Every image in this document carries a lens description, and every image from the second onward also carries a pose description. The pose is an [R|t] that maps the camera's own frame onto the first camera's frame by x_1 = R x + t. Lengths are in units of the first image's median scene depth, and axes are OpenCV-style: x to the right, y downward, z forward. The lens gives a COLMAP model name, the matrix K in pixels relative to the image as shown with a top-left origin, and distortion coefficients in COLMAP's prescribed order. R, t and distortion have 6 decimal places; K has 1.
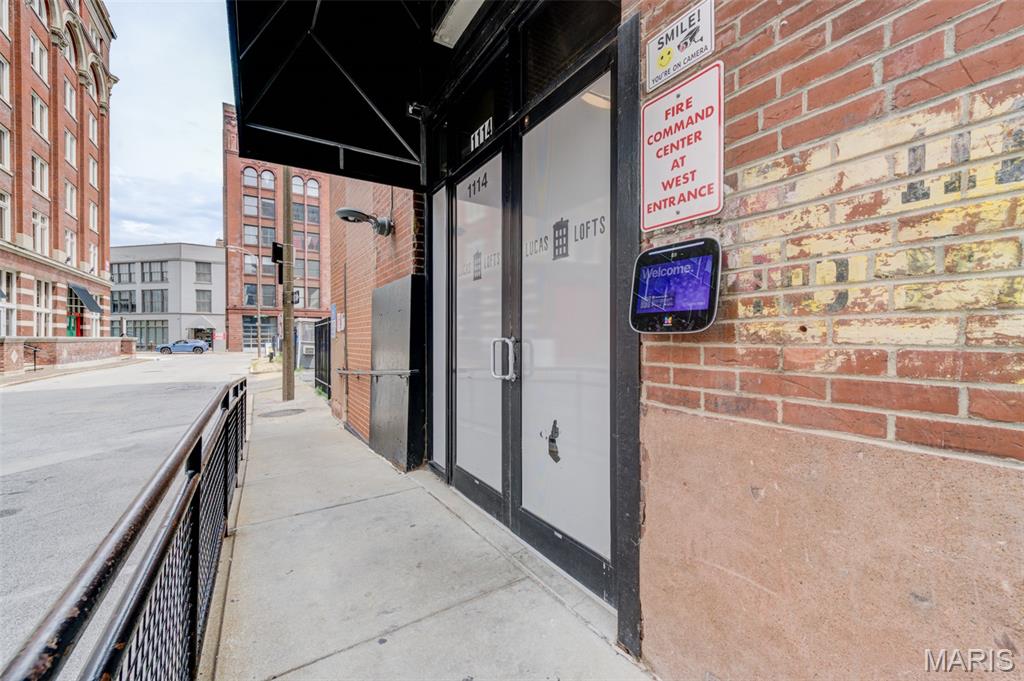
lens RADIAL K [[409.5, 0, 513.2], [0, 409.5, 340.2], [0, 0, 1]] dist [-0.000094, -0.000009]
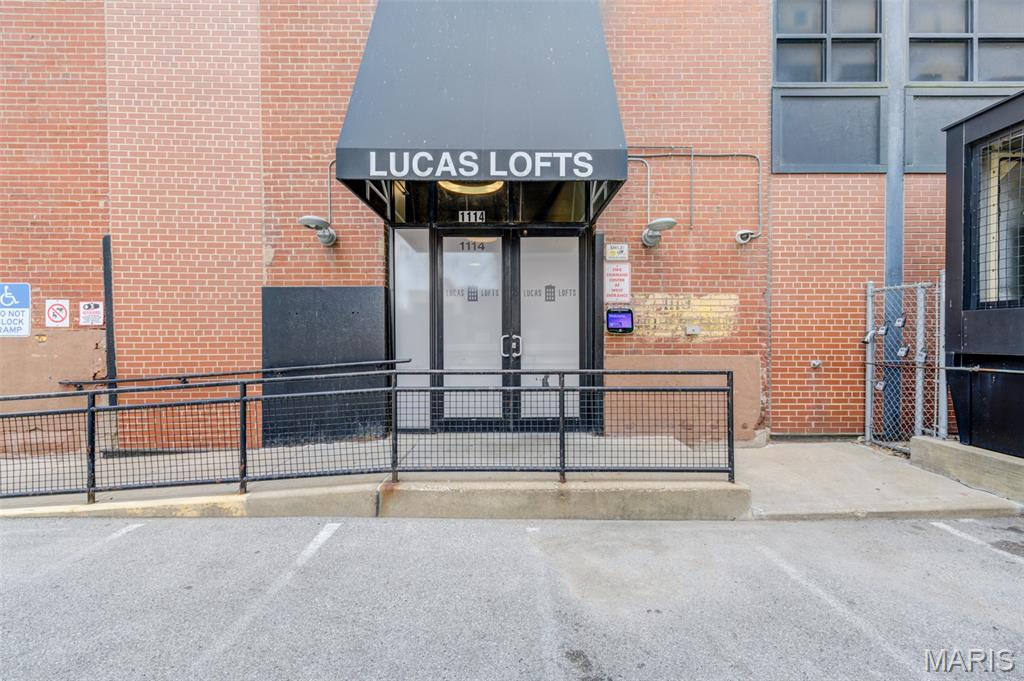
lens RADIAL K [[409.5, 0, 512.4], [0, 409.5, 339.5], [0, 0, 1]] dist [-0.000094, -0.000009]
pose [[0.526960, -0.001267, 0.849889, -3.246173], [0.005003, 0.999986, -0.001611, 0.035573], [-0.849876, 0.005101, 0.526959, -0.087762]]
